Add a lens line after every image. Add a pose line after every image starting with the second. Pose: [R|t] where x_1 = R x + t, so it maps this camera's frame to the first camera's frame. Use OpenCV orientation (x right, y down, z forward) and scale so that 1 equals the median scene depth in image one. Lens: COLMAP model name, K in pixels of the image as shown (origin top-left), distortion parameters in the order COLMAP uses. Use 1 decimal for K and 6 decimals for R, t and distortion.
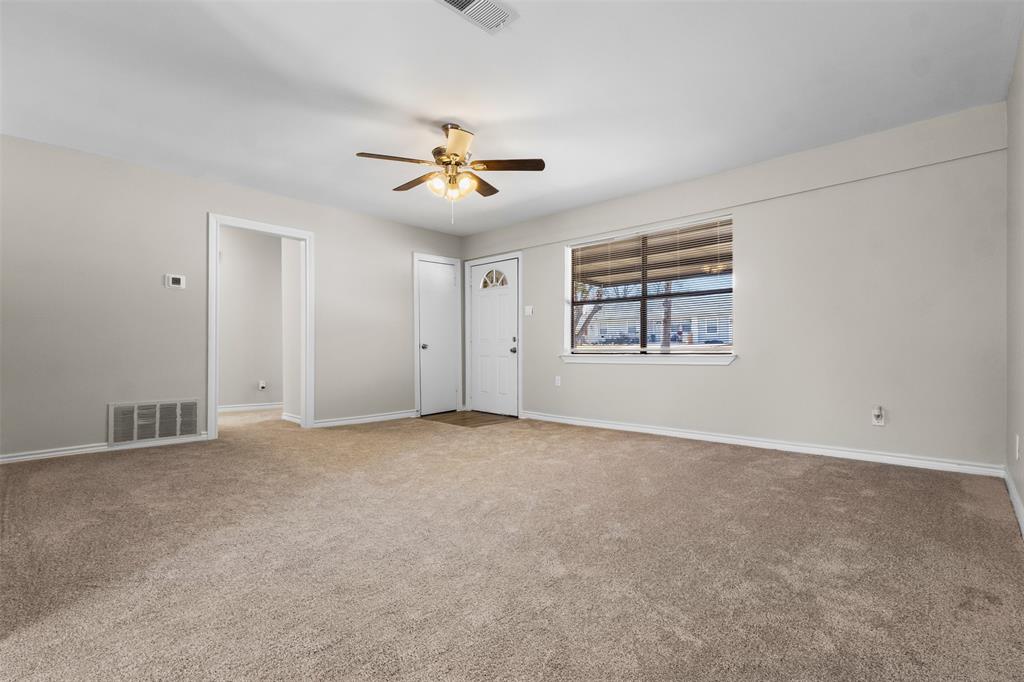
lens RADIAL K [[471.6, 0, 510.9], [0, 471.6, 343.4], [0, 0, 1]] dist [0.001937, 0.000594]
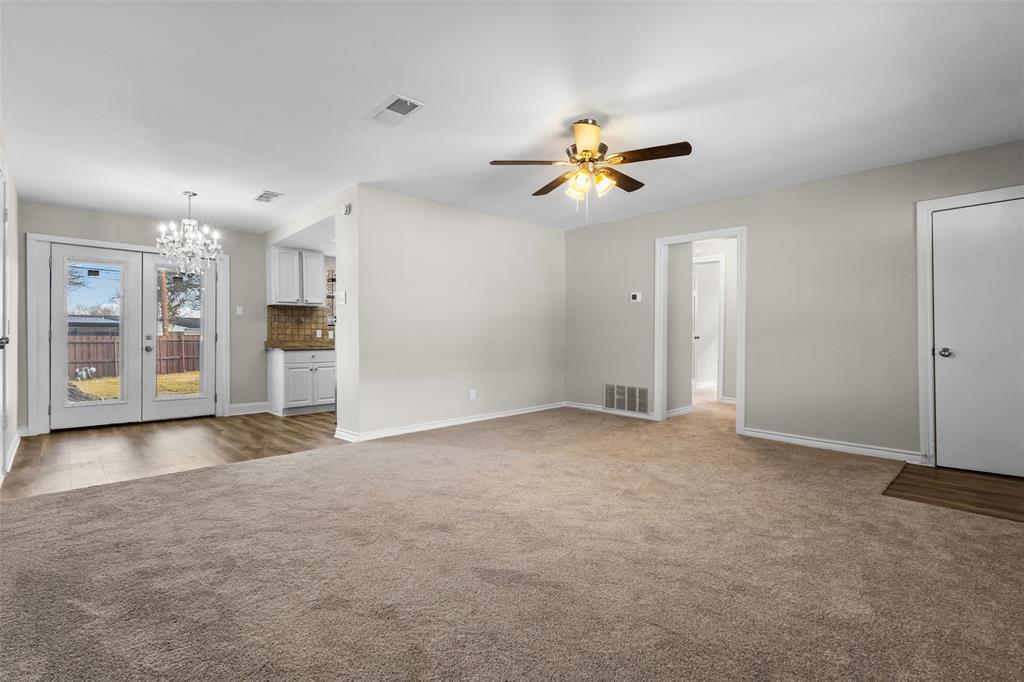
lens RADIAL K [[471.6, 0, 510.9], [0, 471.6, 343.4], [0, 0, 1]] dist [0.001937, 0.000594]
pose [[-0.043214, 0.018483, -0.998895, 0.649066], [0.000451, 0.999829, 0.018481, -0.024570], [0.999066, 0.000348, -0.043215, 0.697865]]
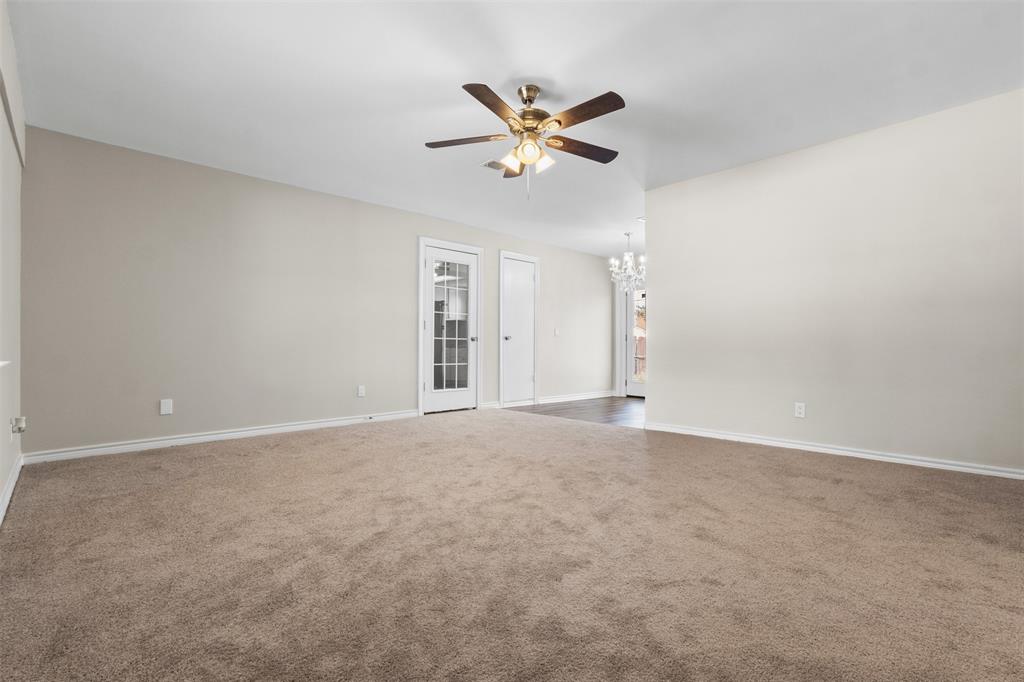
lens RADIAL K [[478.8, 0, 511.8], [0, 478.8, 343.3], [0, 0, 1]] dist [0.003169, 0.000772]
pose [[-0.999066, 0.006507, 0.042720, -0.097489], [0.006266, 0.999964, -0.005776, 0.009635], [-0.042756, -0.005503, -0.999070, 1.477124]]
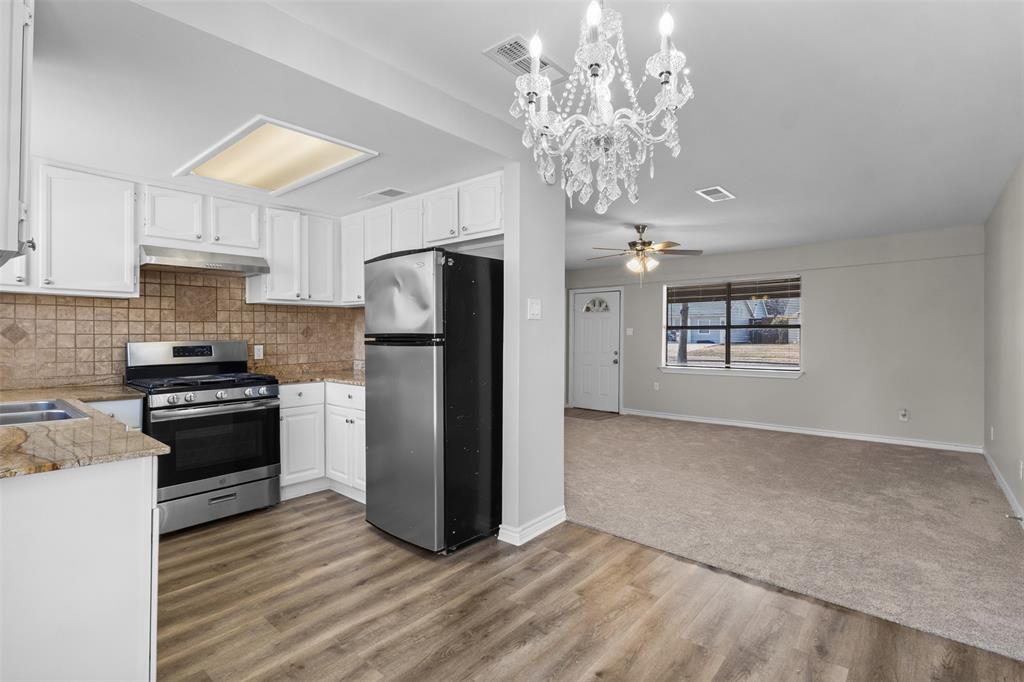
lens RADIAL K [[475.9, 0, 509.0], [0, 475.9, 342.1], [0, 0, 1]] dist [0.003429, 0.000910]
pose [[0.998832, 0.013579, 0.046369, -0.487078], [-0.014133, 0.999832, 0.011642, -0.070390], [-0.046204, -0.012284, 0.998857, -0.413653]]
